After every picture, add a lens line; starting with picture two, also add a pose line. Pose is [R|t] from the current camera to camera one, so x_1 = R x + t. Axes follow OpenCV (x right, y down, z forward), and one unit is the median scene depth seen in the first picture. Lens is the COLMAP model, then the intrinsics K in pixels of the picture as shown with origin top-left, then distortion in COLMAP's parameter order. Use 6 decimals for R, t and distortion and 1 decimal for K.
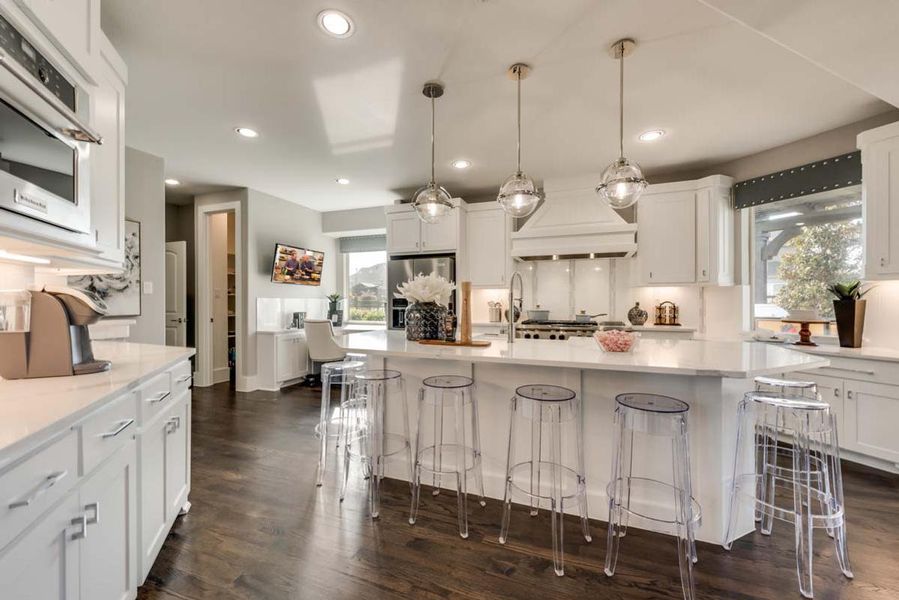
lens RADIAL K [[363.1, 0, 449.5], [0, 363.1, 300.0], [0, 0, 1]] dist [-0.001086, -0.000209]
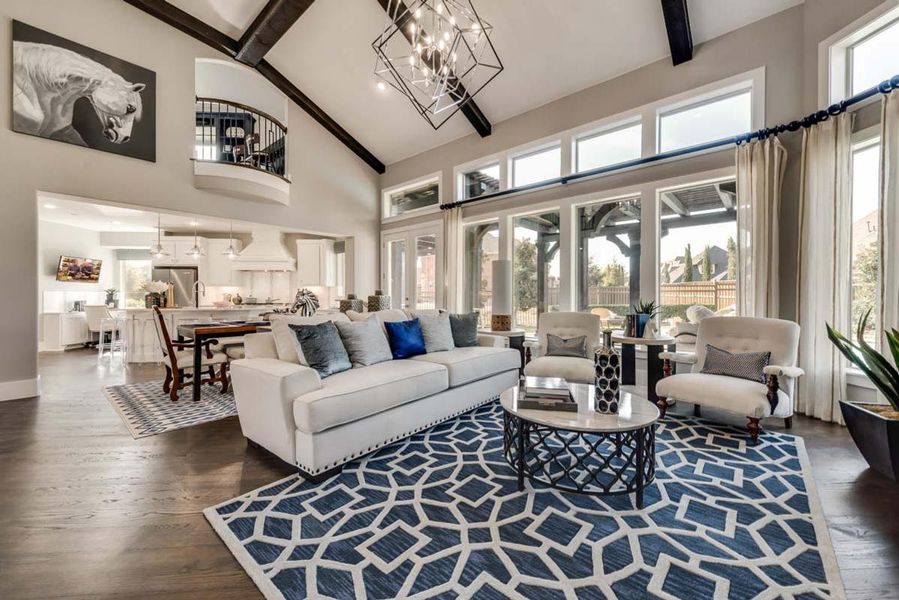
lens RADIAL K [[336.6, 0, 450.0], [0, 336.6, 293.8], [0, 0, 1]] dist [-0.015527, 0.000048]
pose [[0.888148, -0.002059, 0.459554, 0.348732], [0.002619, 0.999996, -0.000580, 0.010852], [-0.459551, 0.001719, 0.888150, -1.004899]]
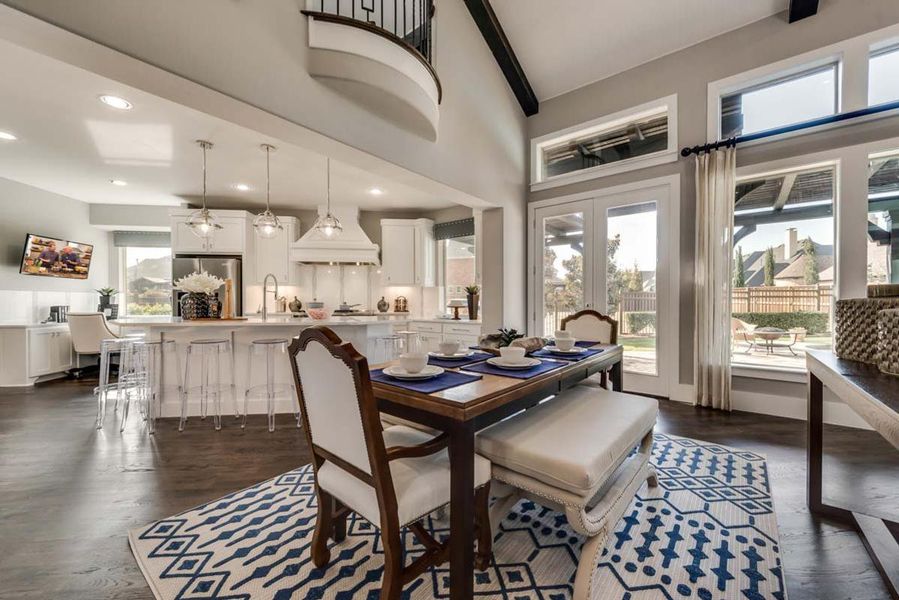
lens RADIAL K [[347.7, 0, 450.4], [0, 347.7, 302.0], [0, 0, 1]] dist [-0.002238, -0.000531]
pose [[0.885006, -0.000282, 0.465580, 0.088915], [-0.003594, 0.999966, 0.007436, 0.014831], [-0.465566, -0.008254, 0.884975, -0.338969]]
